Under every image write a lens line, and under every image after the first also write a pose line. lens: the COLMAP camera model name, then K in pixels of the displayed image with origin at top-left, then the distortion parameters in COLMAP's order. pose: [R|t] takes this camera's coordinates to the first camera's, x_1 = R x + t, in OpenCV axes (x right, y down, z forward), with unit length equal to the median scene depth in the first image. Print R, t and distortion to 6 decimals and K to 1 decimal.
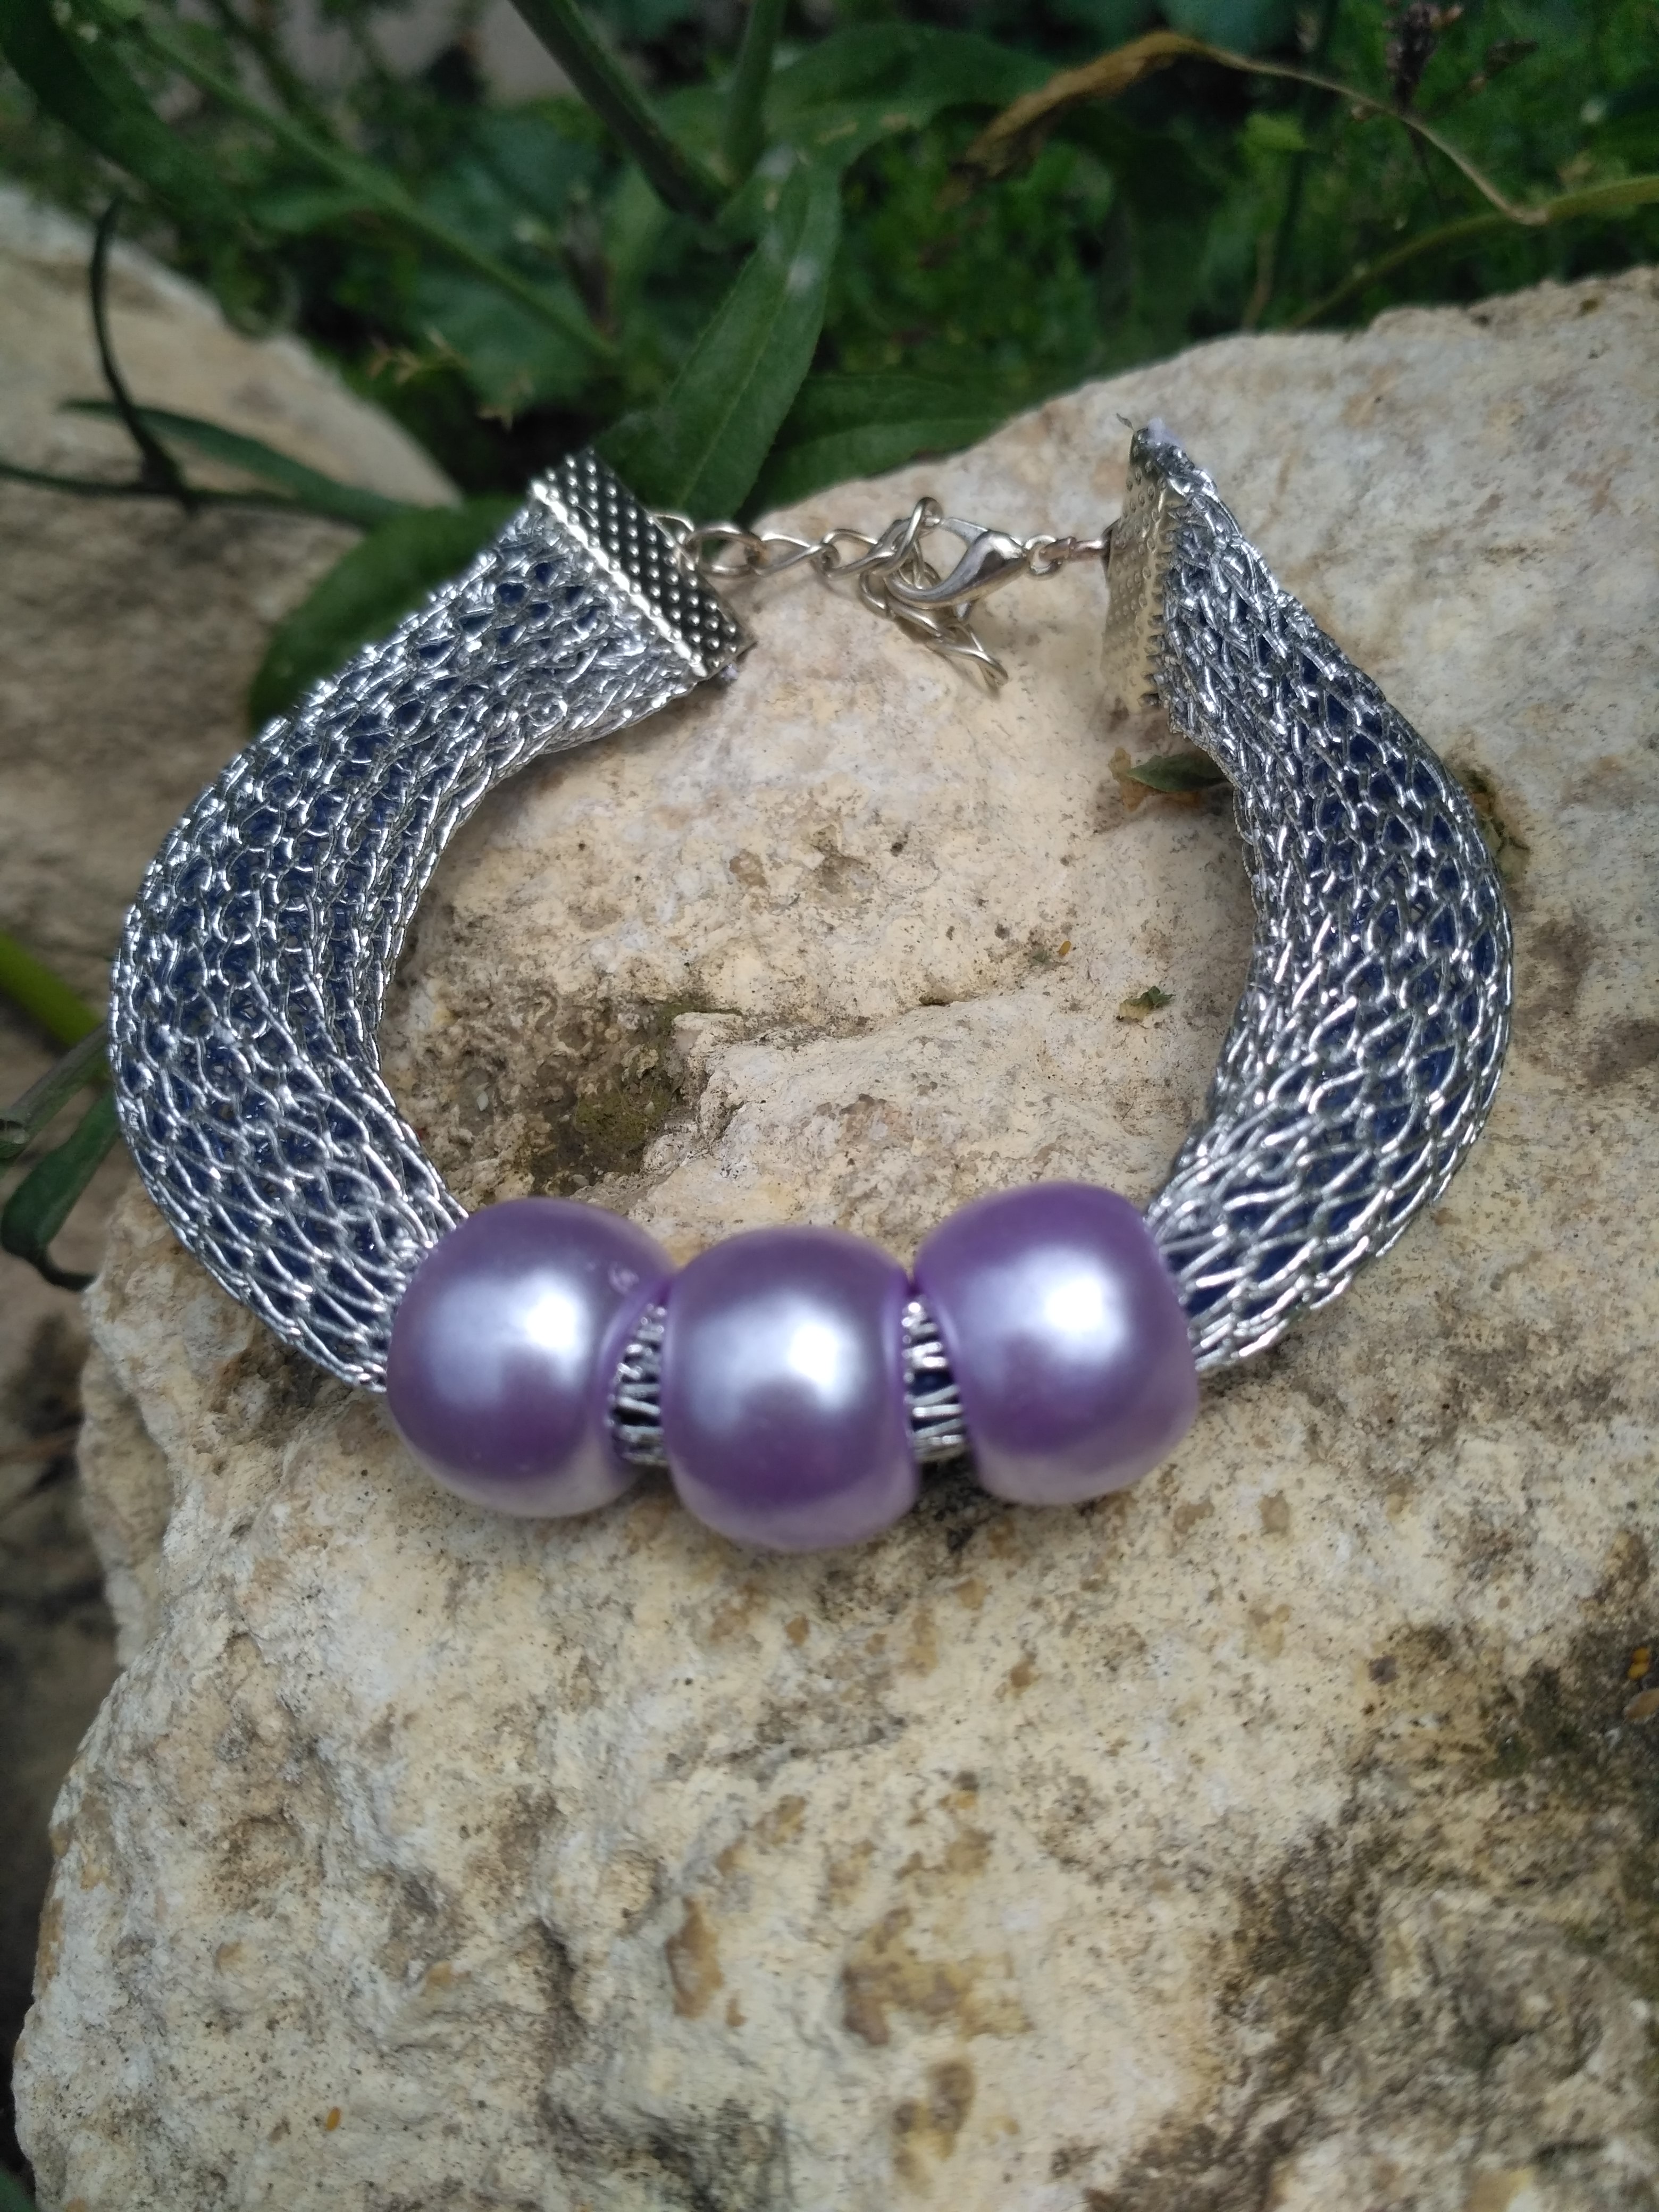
lens RADIAL K [[1413.1, 0, 829.5], [0, 1413.1, 1106.0], [0, 0, 1]] dist [0.092922, -0.149041]
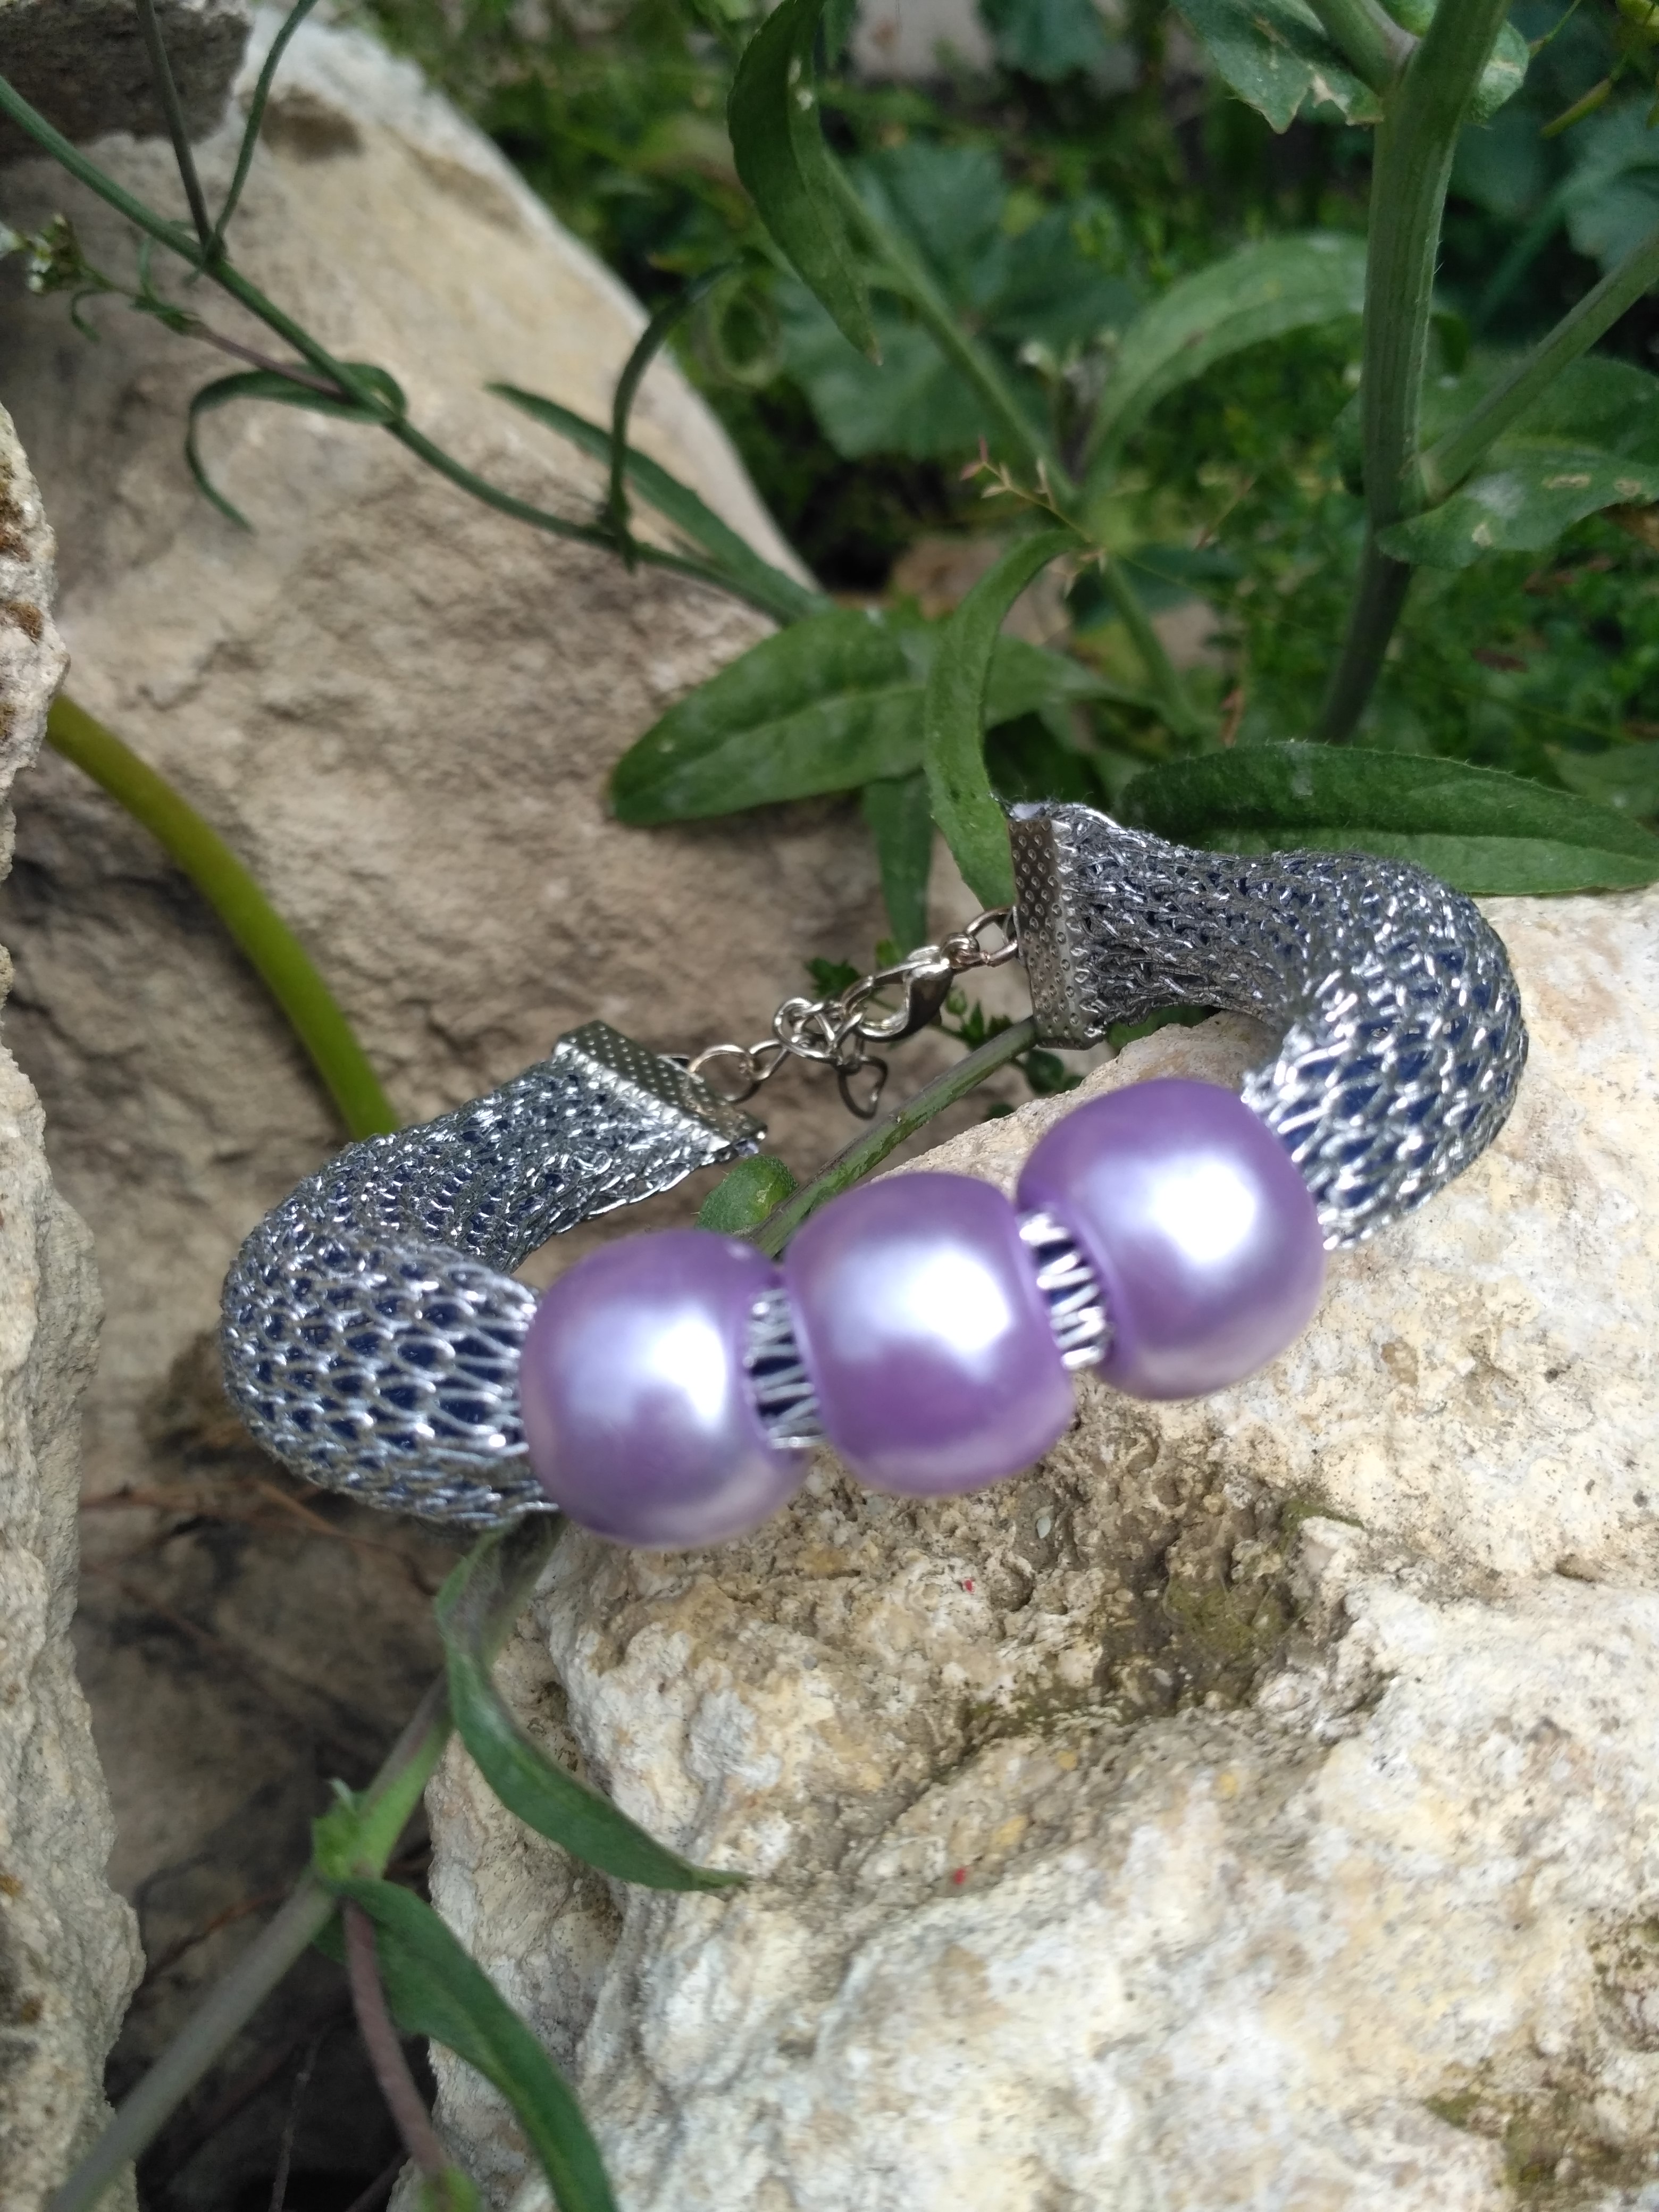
lens RADIAL K [[1413.1, 0, 829.5], [0, 1413.1, 1106.0], [0, 0, 1]] dist [0.092922, -0.149041]
pose [[0.959650, 0.275000, 0.058713, -0.506172], [-0.276372, 0.960908, 0.016543, -0.239187], [-0.051868, -0.032102, 0.998138, 0.119569]]
